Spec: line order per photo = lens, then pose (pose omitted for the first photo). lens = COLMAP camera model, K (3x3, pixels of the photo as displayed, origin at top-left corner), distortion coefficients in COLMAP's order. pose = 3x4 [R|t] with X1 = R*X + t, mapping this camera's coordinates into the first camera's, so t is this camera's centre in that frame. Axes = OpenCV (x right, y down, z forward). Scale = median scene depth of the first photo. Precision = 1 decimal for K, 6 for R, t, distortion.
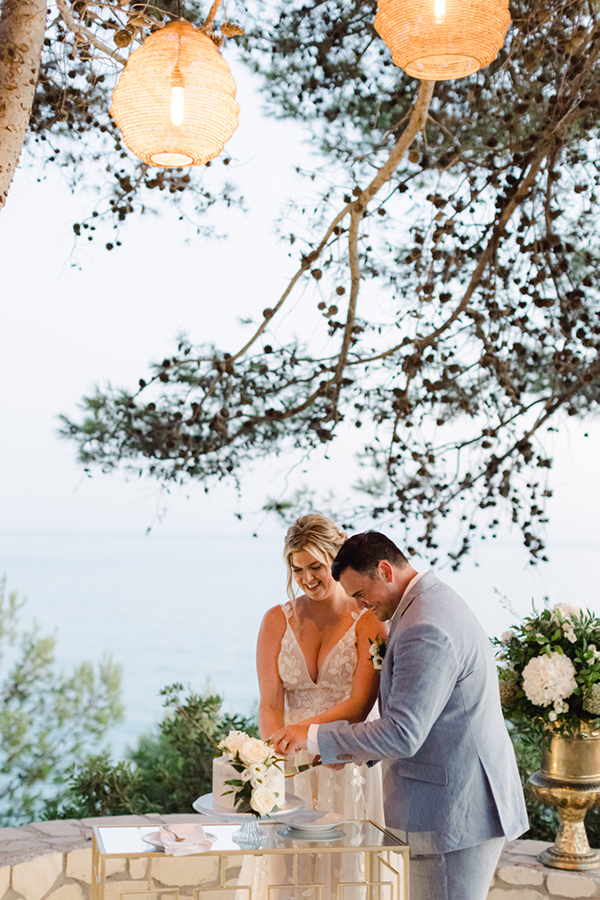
lens RADIAL K [[1272.8, 0, 300.0], [0, 1272.8, 450.0], [0, 0, 1]] dist [0.024970, -0.007130]
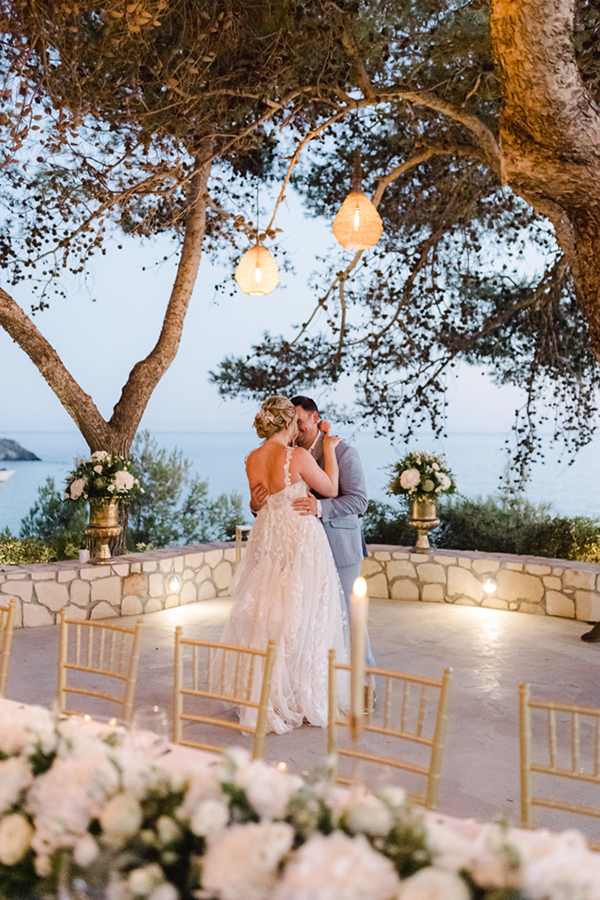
lens RADIAL K [[923.0, 0, 308.8], [0, 923.0, 440.0], [0, 0, 1]] dist [0.015021, 0.016951]
pose [[0.998014, -0.017791, -0.060436, 0.067474], [0.022233, 0.997038, 0.073625, -0.024471], [0.058947, -0.074822, 0.995453, -0.537711]]
